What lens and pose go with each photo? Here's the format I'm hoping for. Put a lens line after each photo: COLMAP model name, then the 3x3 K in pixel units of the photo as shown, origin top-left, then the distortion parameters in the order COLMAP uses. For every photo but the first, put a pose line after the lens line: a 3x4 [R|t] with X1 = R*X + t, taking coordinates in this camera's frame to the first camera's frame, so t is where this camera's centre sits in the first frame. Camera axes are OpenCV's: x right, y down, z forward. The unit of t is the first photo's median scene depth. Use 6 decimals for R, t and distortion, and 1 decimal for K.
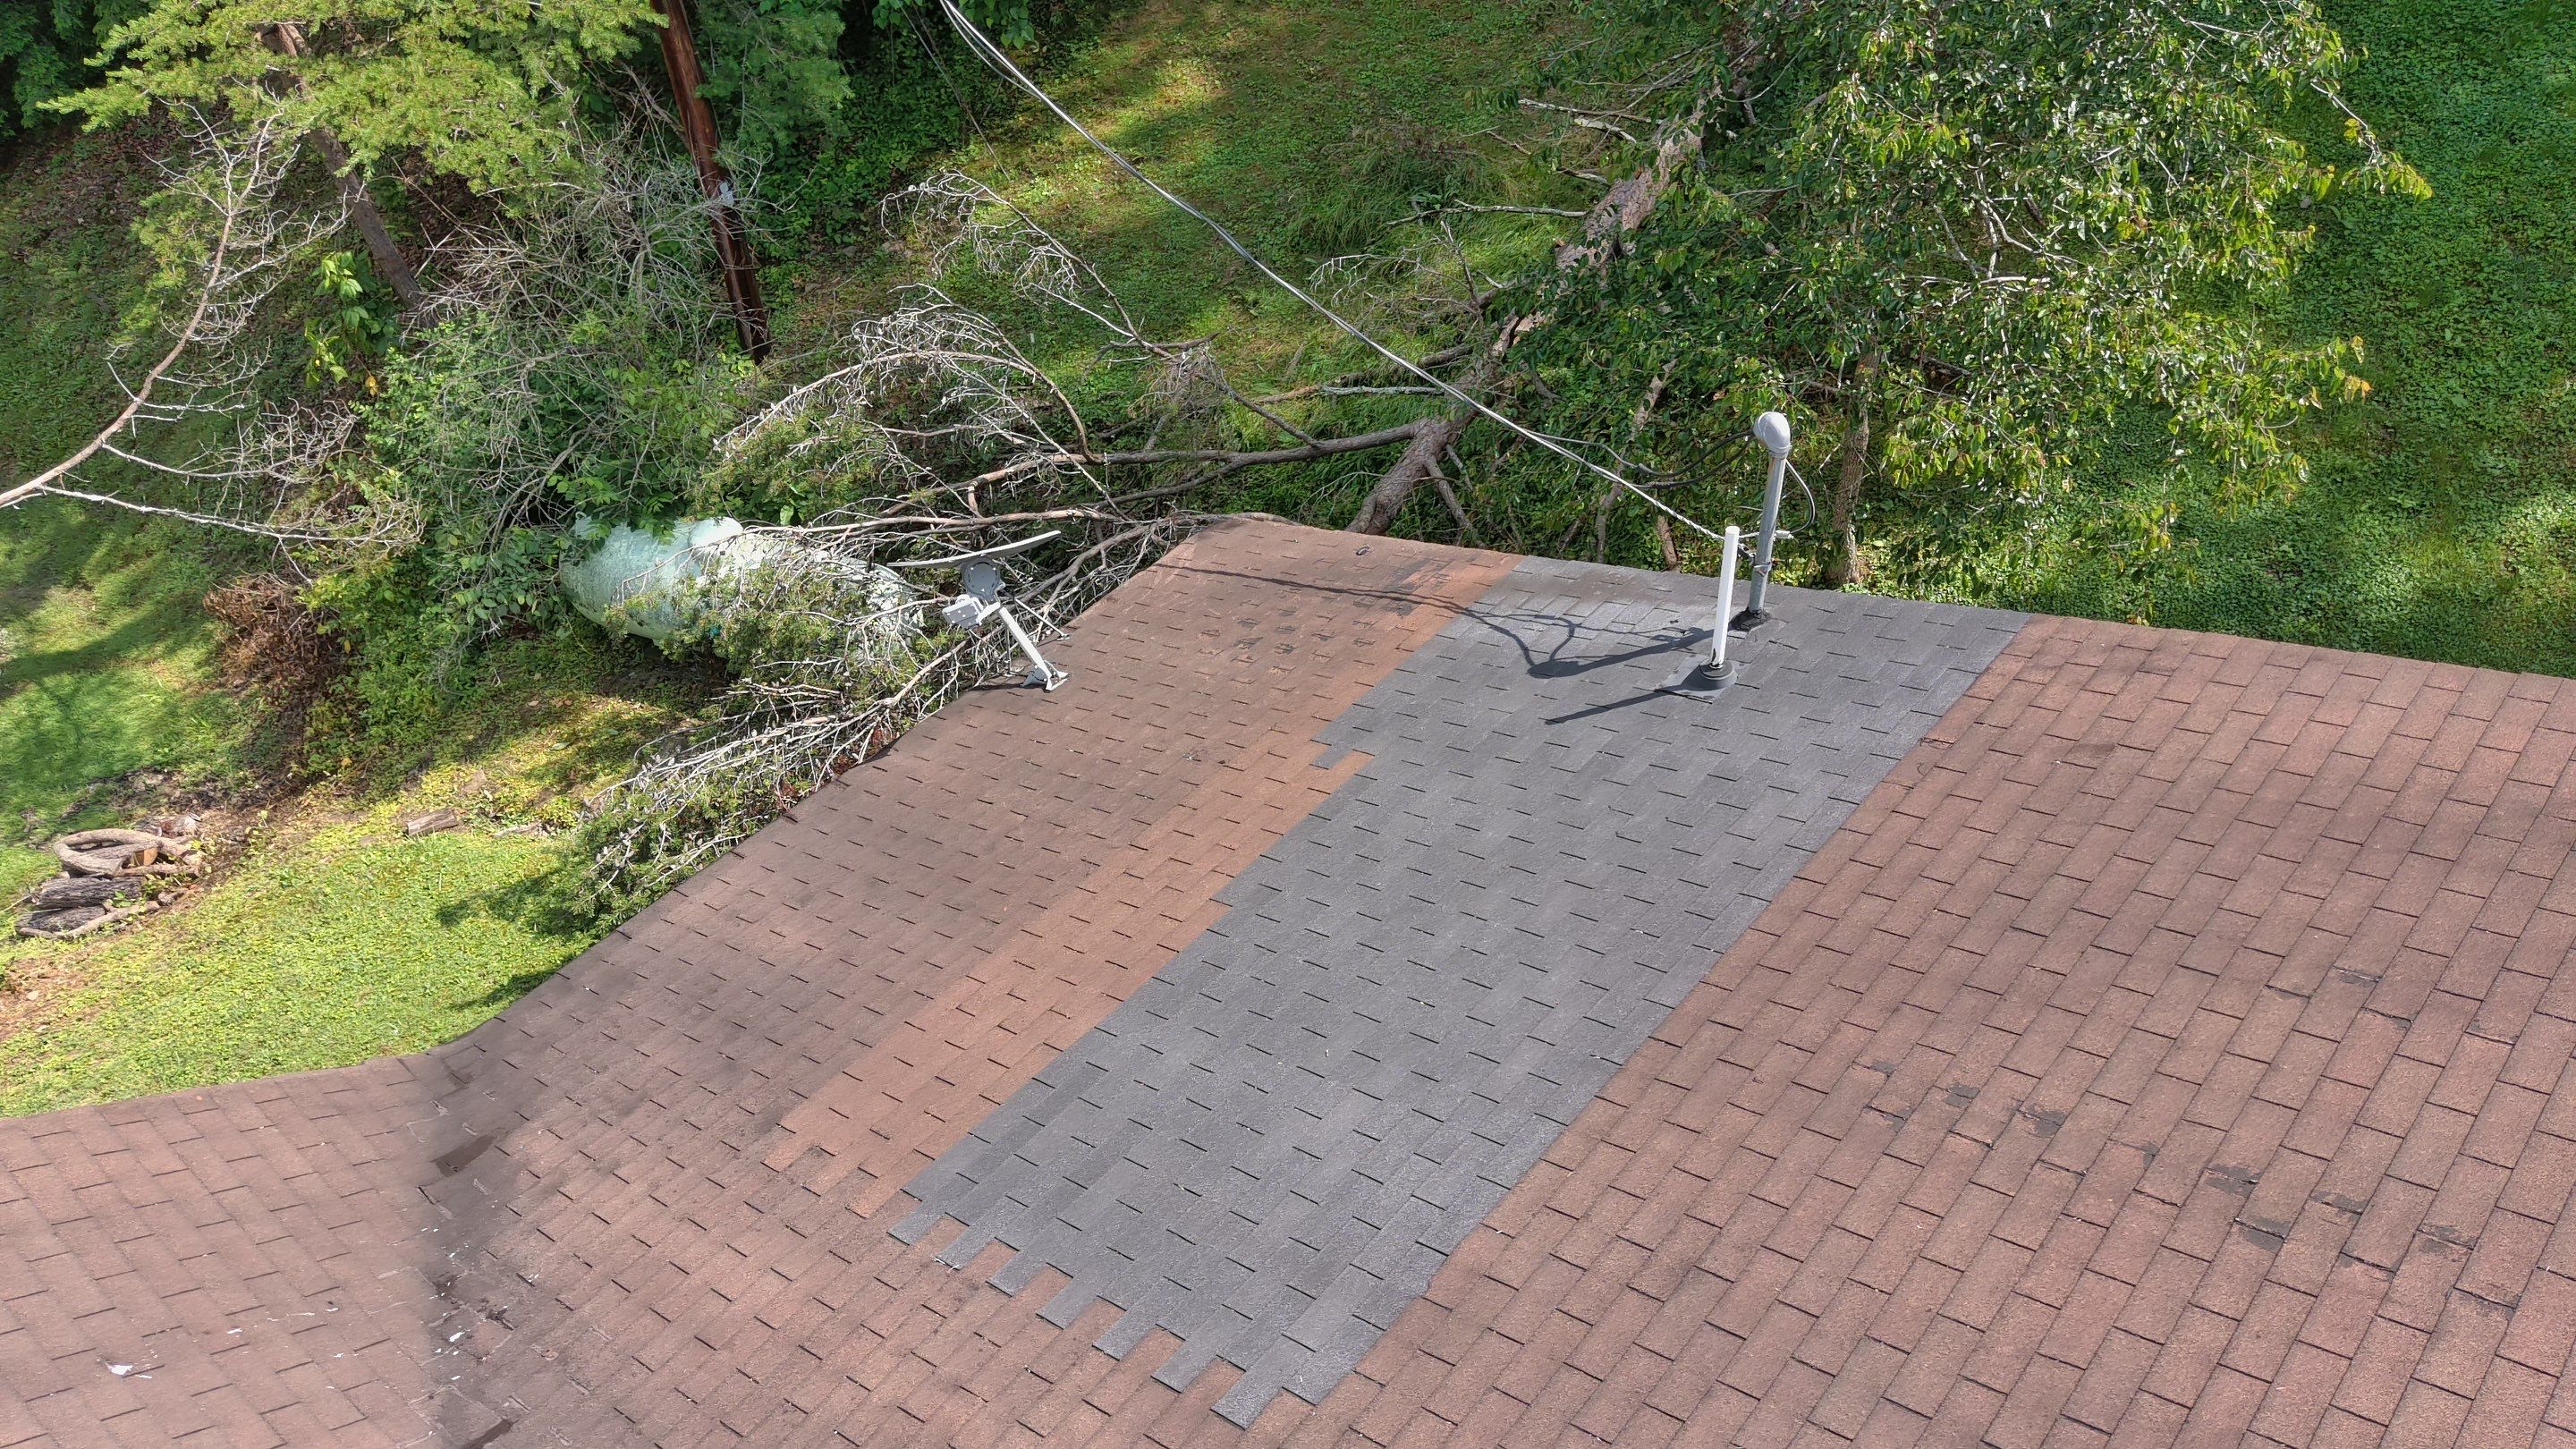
lens RADIAL K [[2036.6, 0, 1289.7], [0, 2036.6, 721.2], [0, 0, 1]] dist [0.053817, -0.092460]
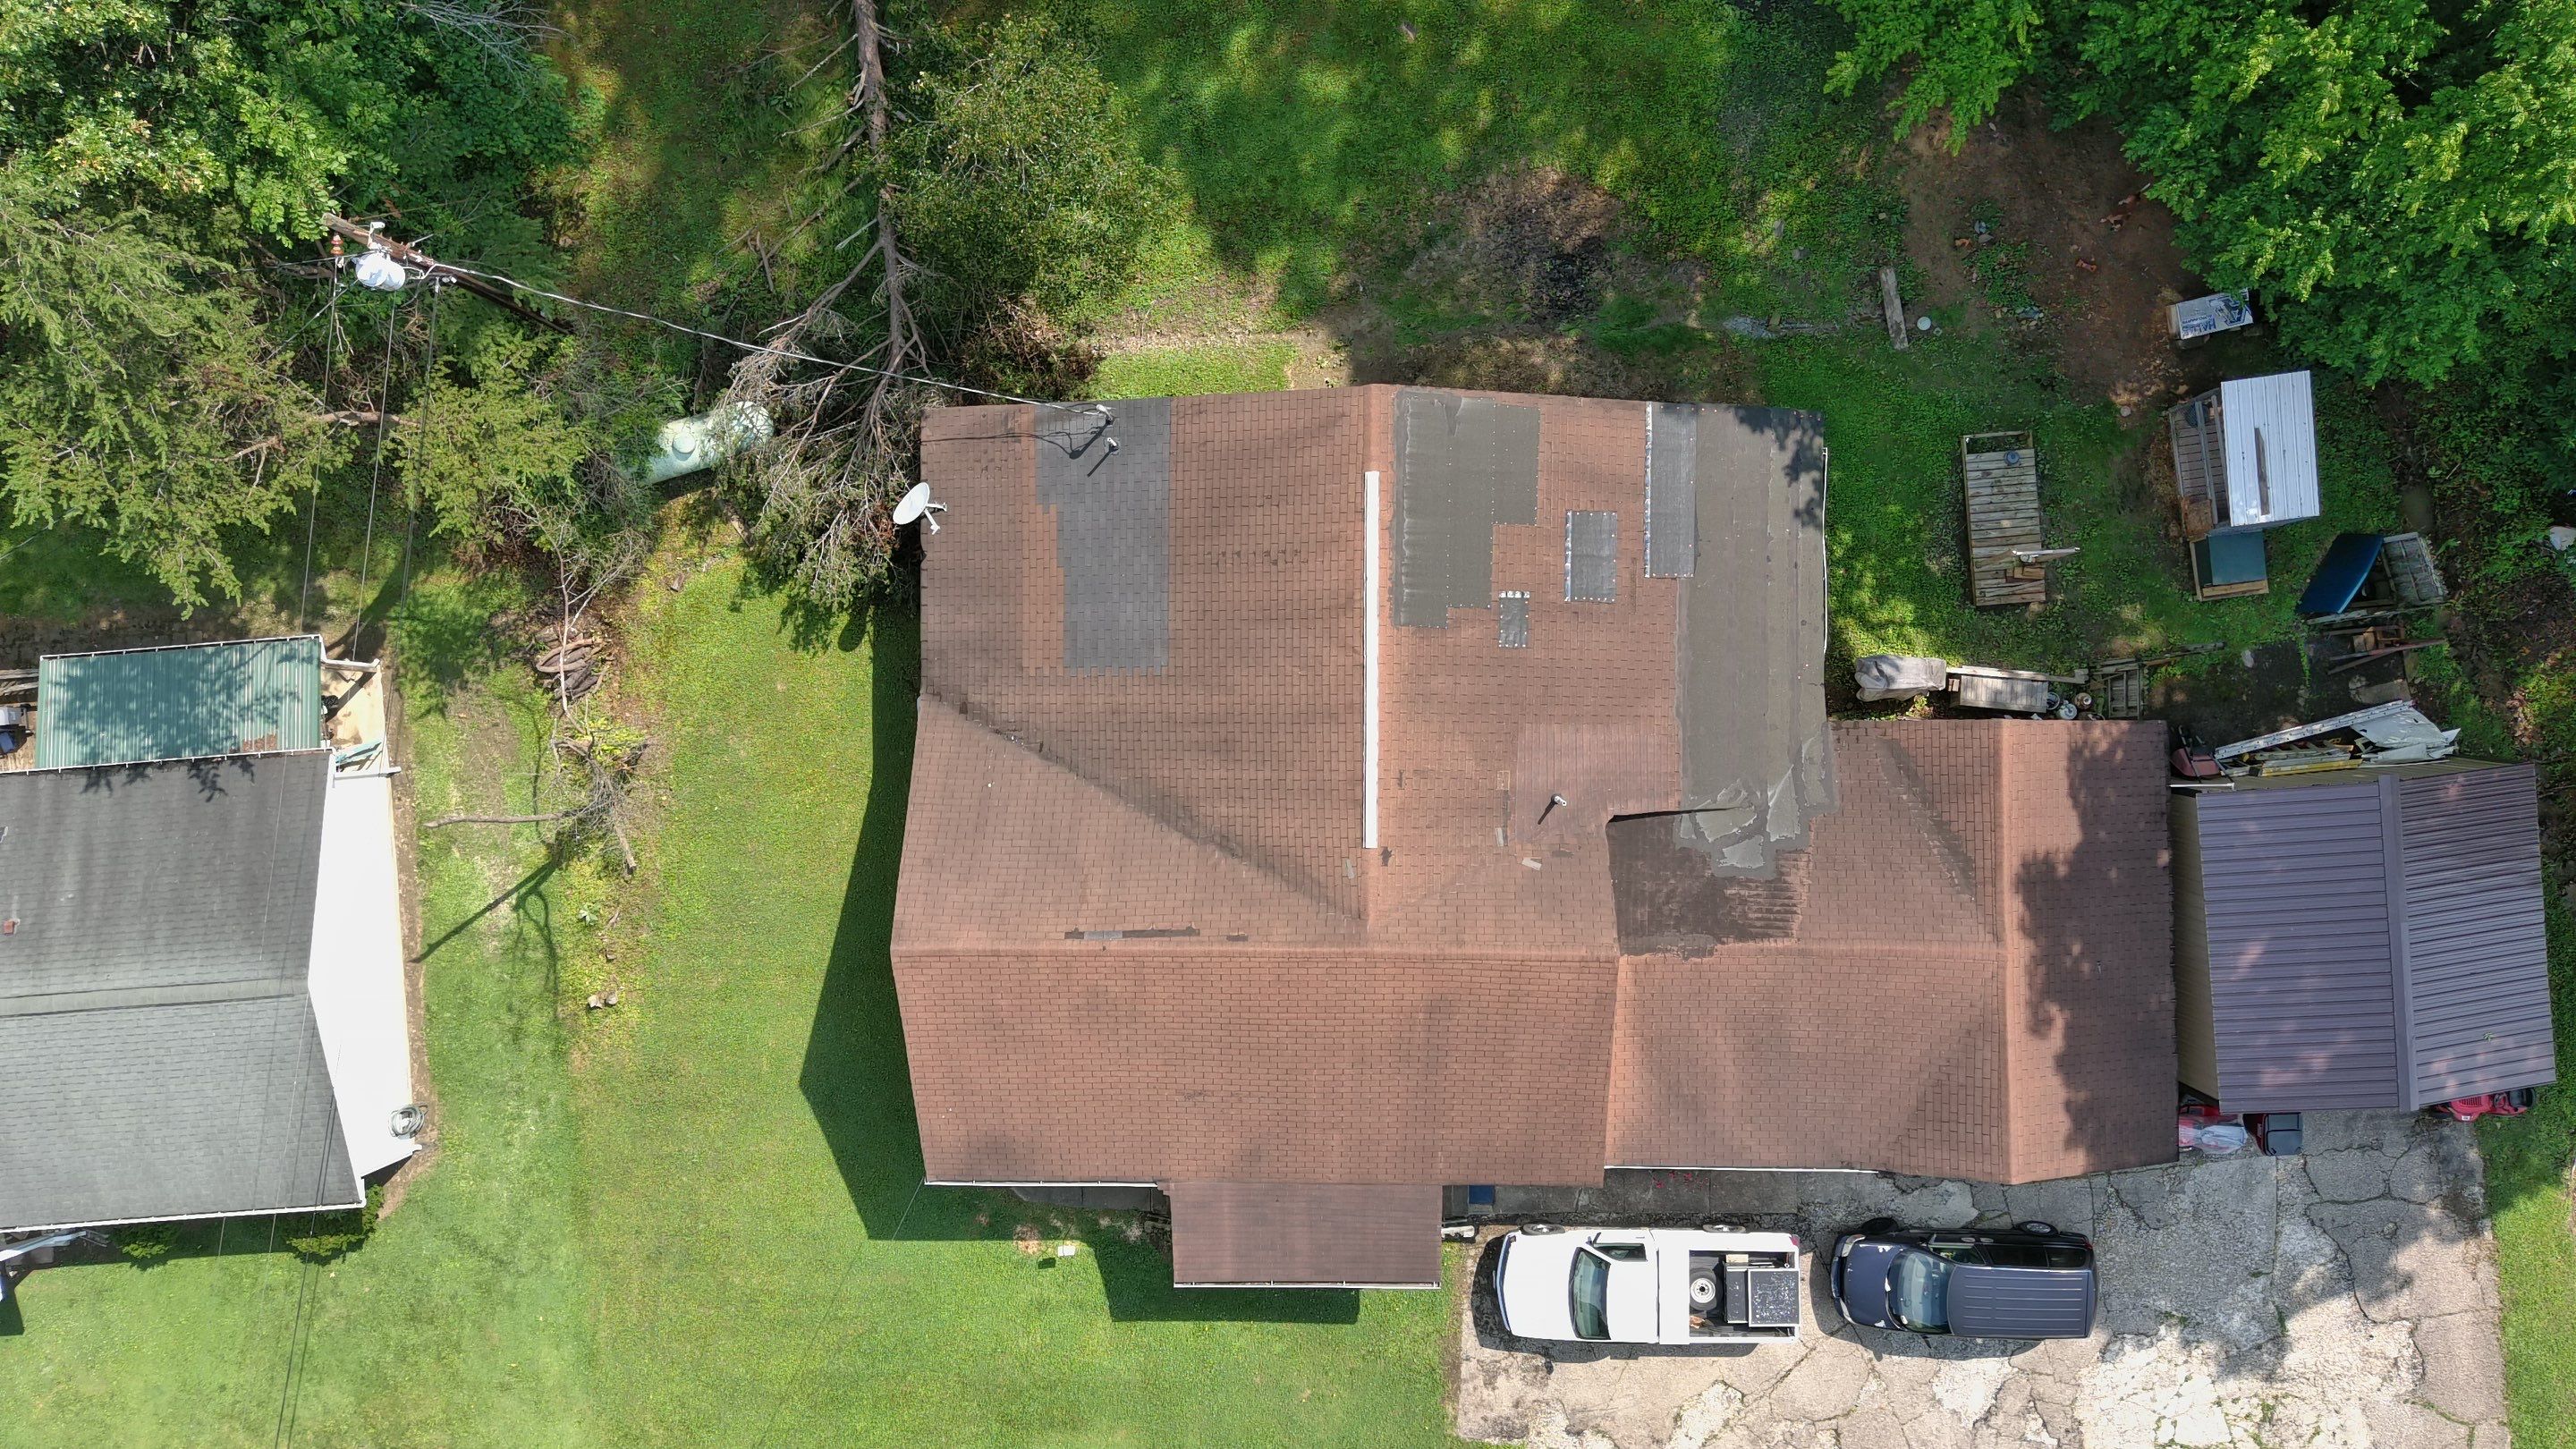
lens RADIAL K [[2036.6, 0, 1281.0], [0, 2036.6, 751.0], [0, 0, 1]] dist [0.053817, -0.092460]
pose [[0.768098, -0.640295, 0.006935, 0.024390], [0.424630, 0.517434, 0.742934, -1.468392], [-0.479285, -0.567702, 0.669328, -1.269747]]
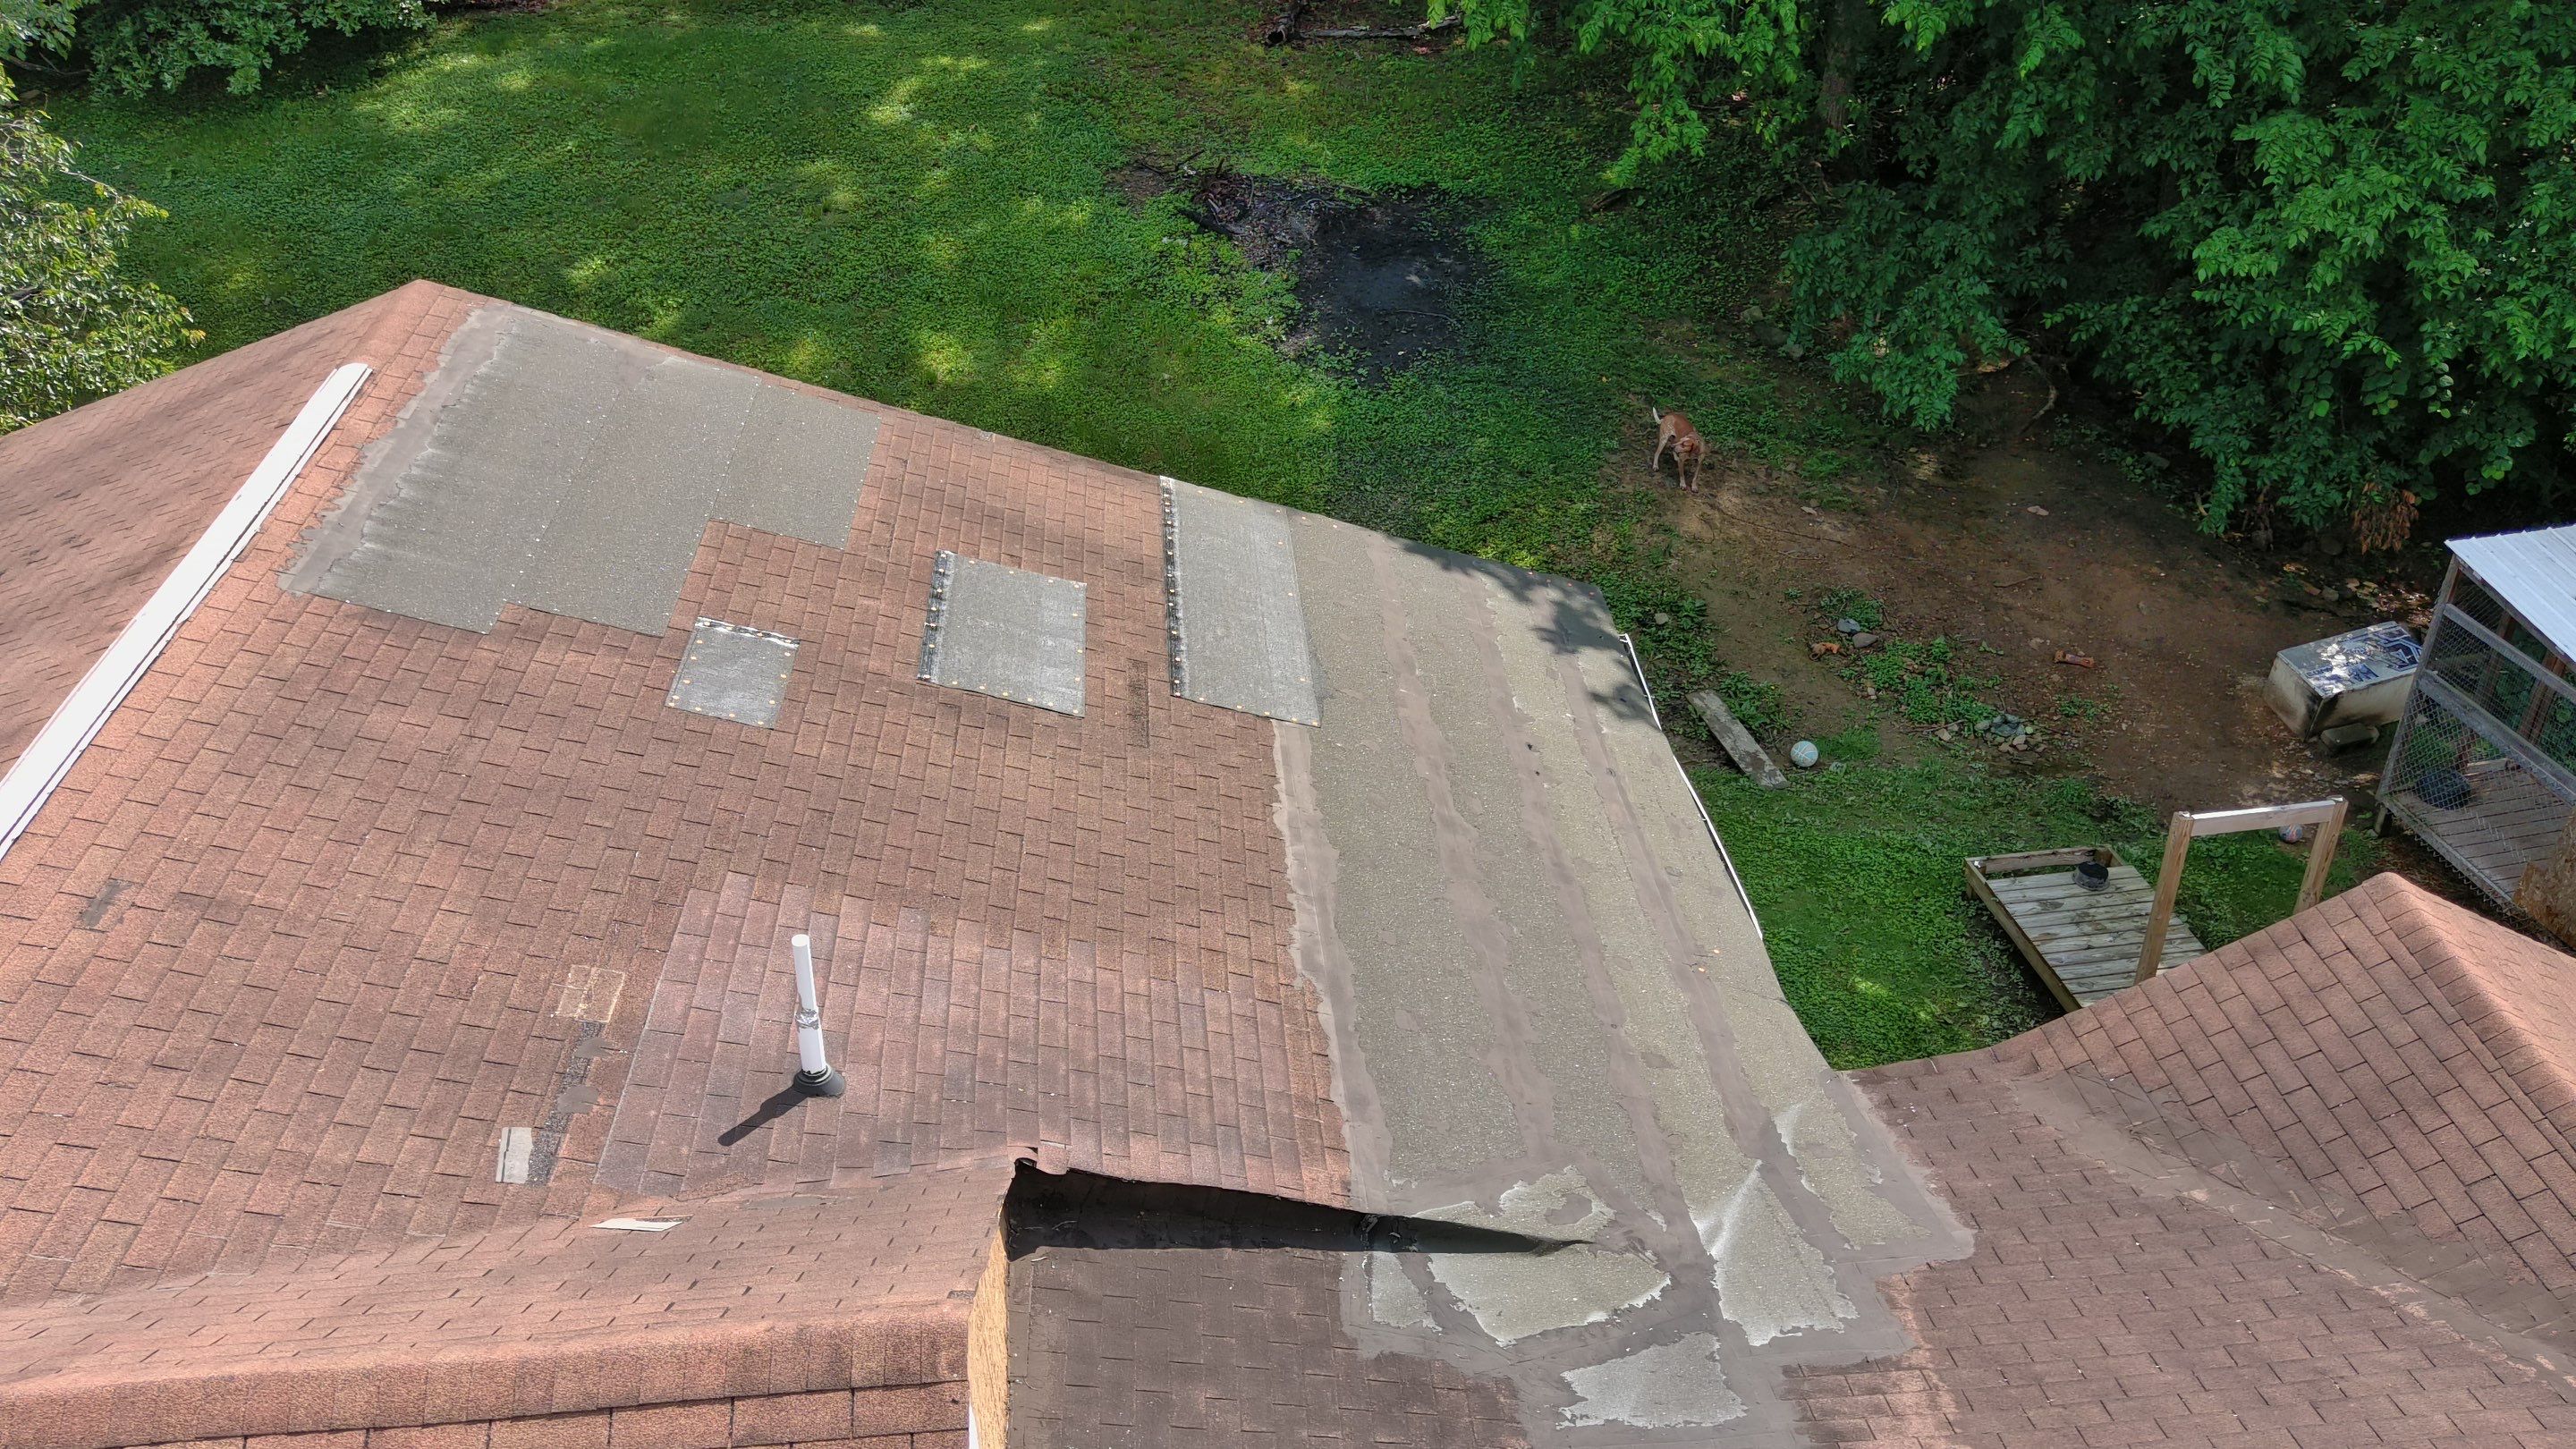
lens RADIAL K [[2036.6, 0, 1291.5], [0, 2036.6, 750.9], [0, 0, 1]] dist [0.053817, -0.092460]
pose [[0.712704, -0.360129, 0.601964, 0.034466], [0.442830, 0.896525, 0.012058, 0.348240], [-0.544018, 0.257974, 0.798432, -0.456429]]
